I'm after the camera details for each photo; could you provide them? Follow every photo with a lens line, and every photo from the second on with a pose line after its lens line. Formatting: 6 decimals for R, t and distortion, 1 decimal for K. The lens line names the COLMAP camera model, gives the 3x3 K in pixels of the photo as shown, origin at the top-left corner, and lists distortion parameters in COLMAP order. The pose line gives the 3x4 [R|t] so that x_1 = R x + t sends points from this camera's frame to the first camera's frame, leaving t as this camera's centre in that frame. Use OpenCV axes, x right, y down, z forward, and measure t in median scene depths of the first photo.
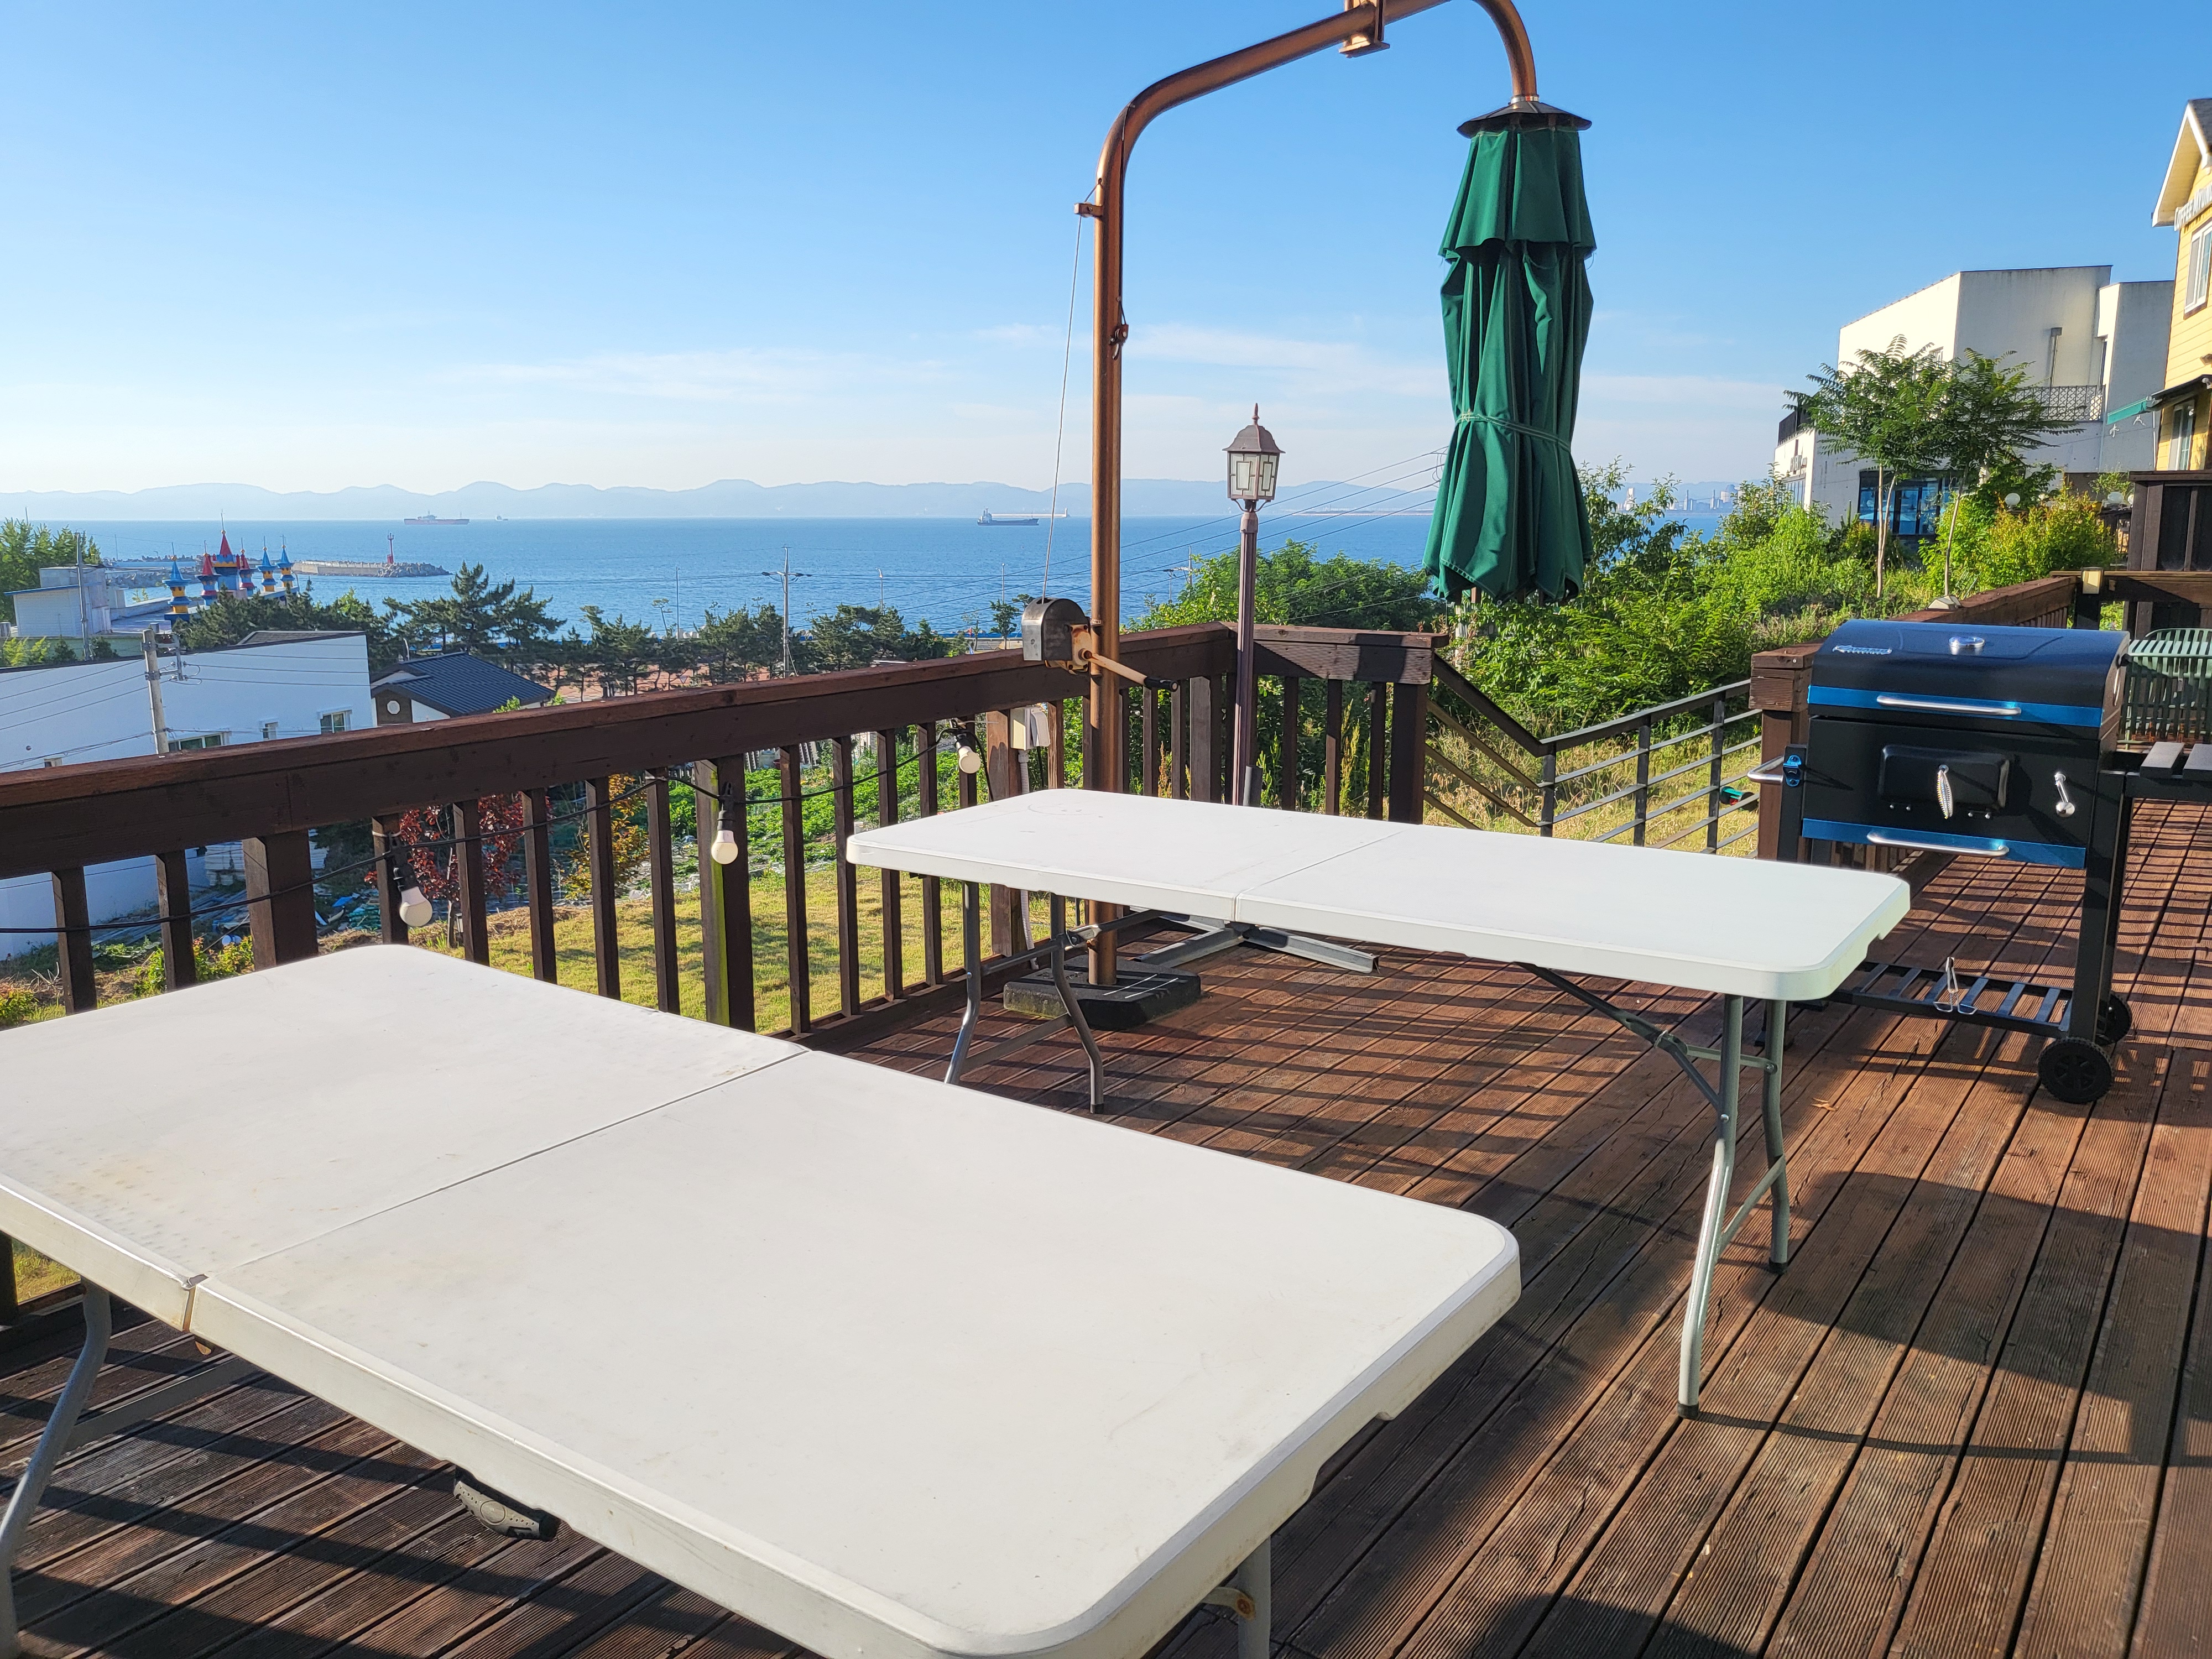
lens RADIAL K [[1719.1, 0, 1091.7], [0, 1719.1, 824.3], [0, 0, 1]] dist [-0.005487, 0.051156]
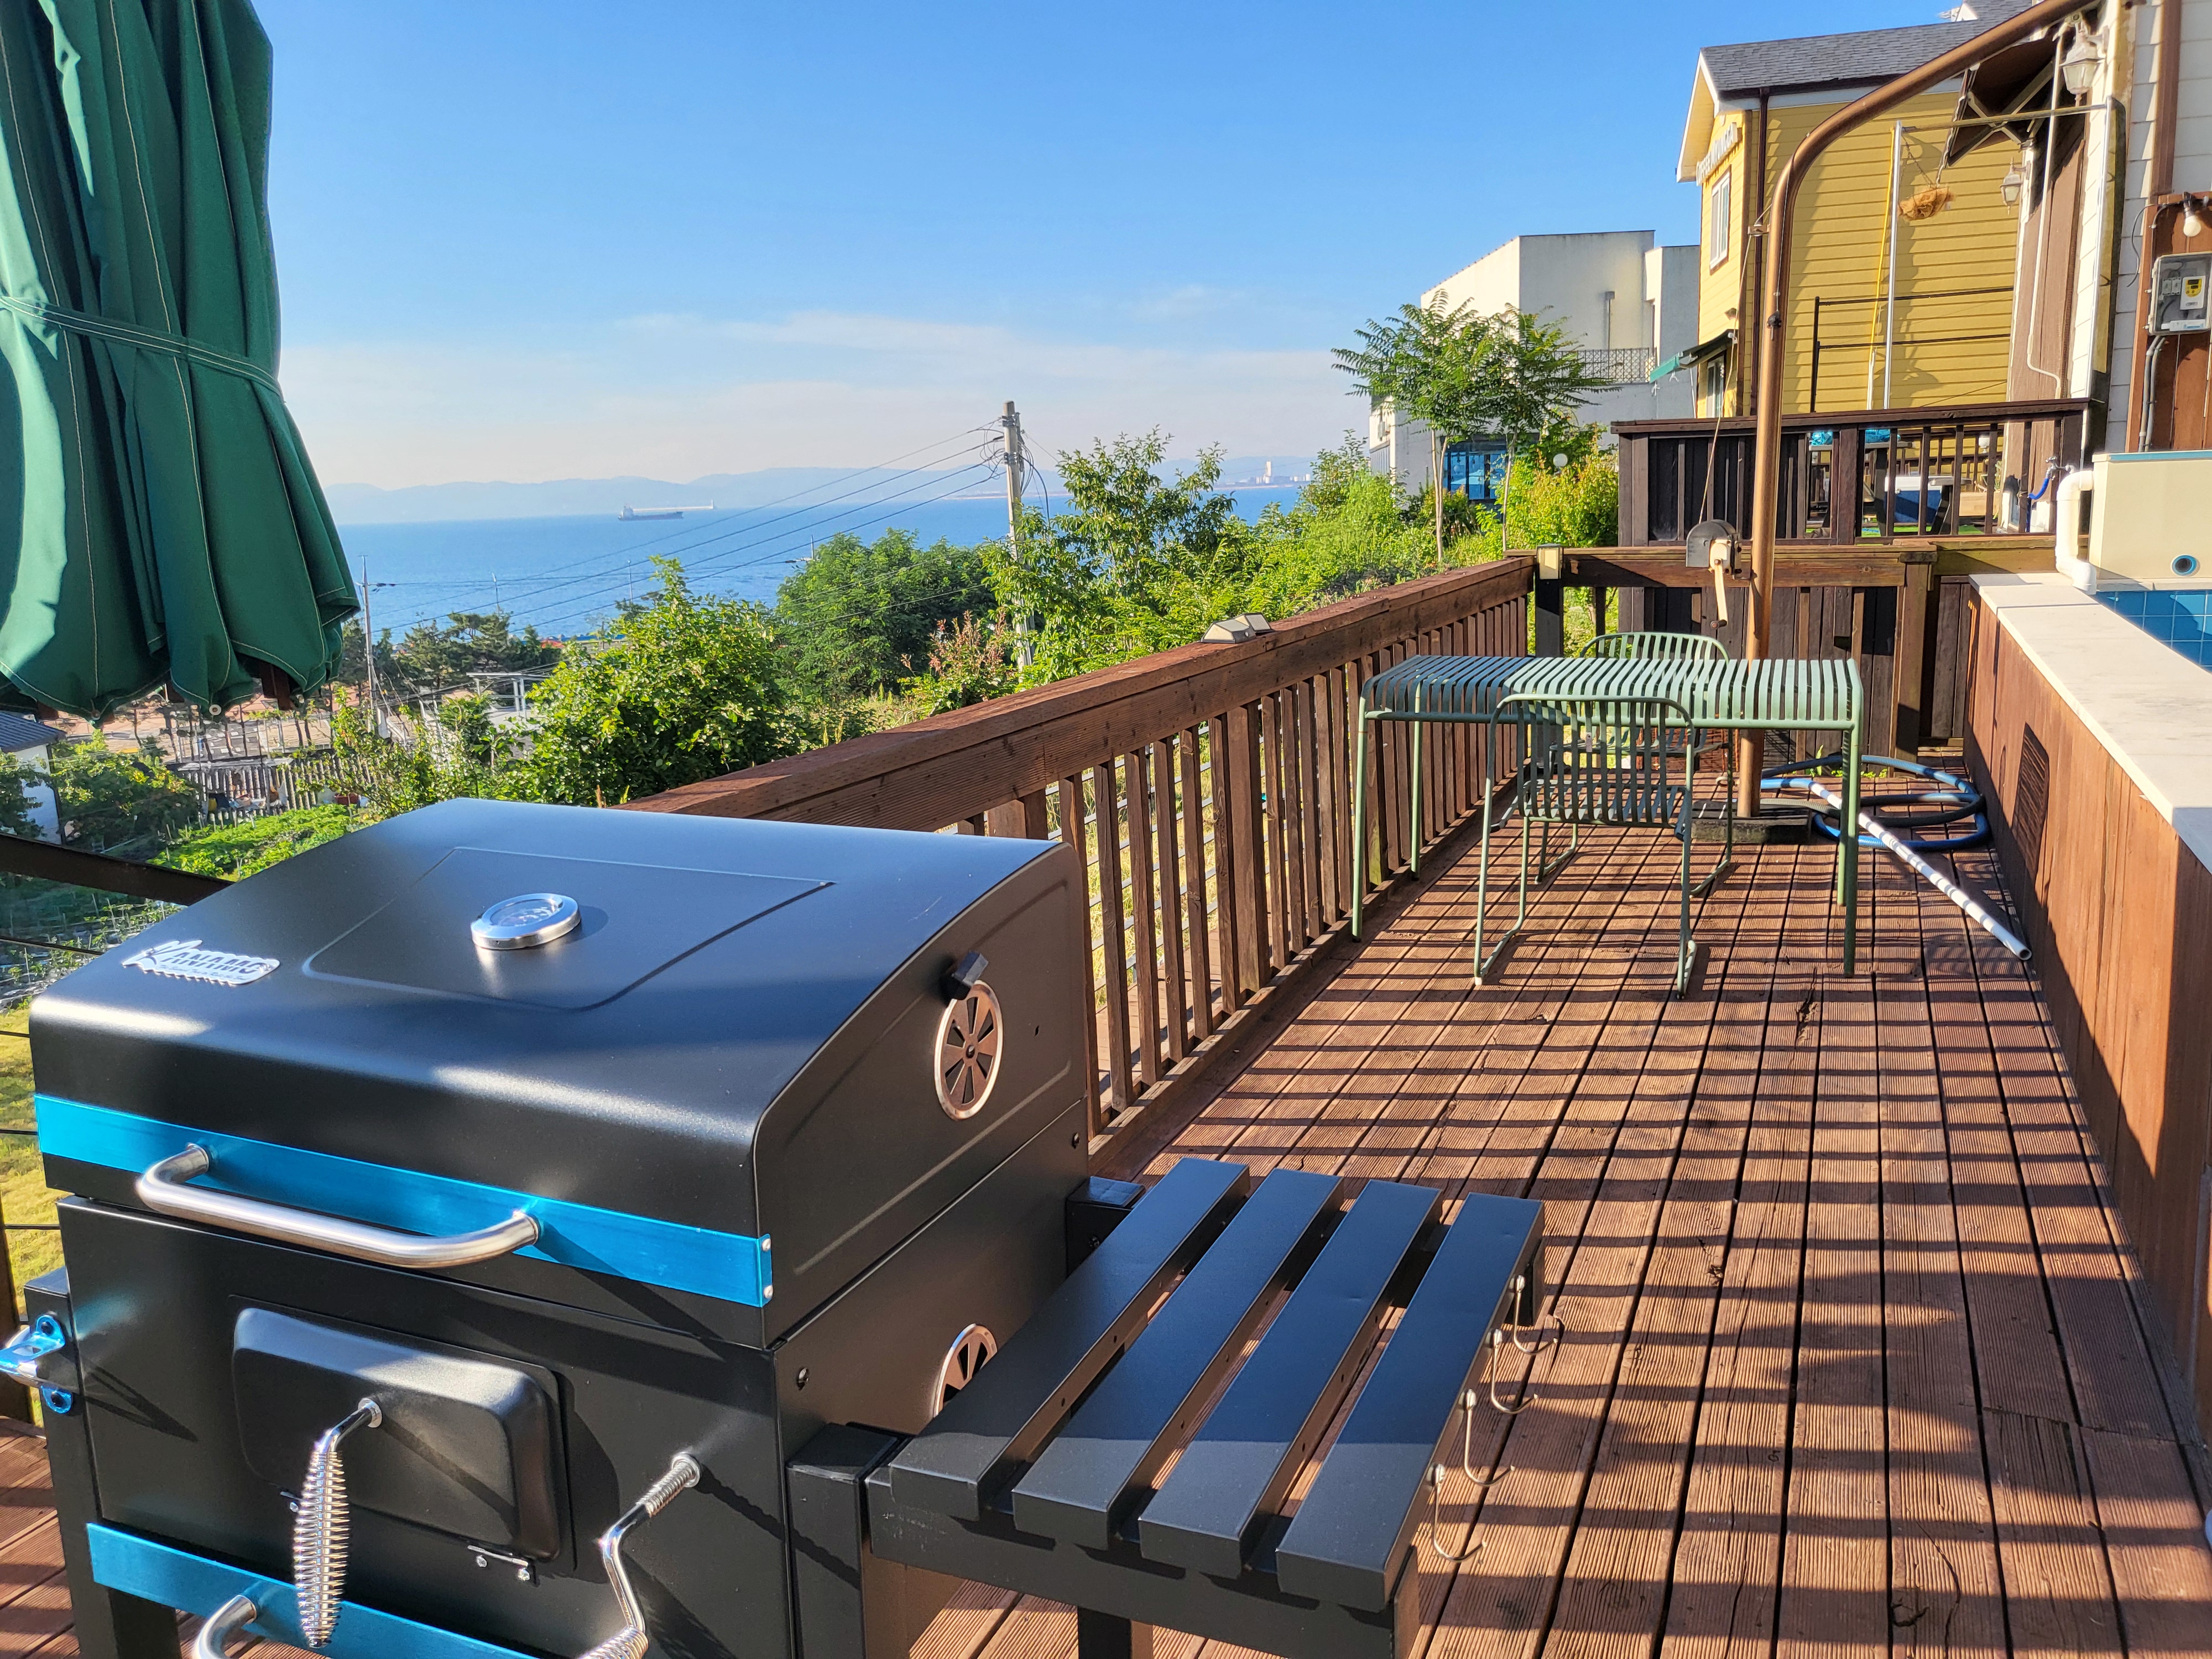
lens RADIAL K [[1719.1, 0, 1098.8], [0, 1719.1, 856.0], [0, 0, 1]] dist [-0.005487, 0.051156]
pose [[0.978907, -0.074998, 0.190043, 0.079458], [0.069936, 0.996998, 0.033211, -0.017459], [-0.191964, -0.019220, 0.981214, 0.099138]]
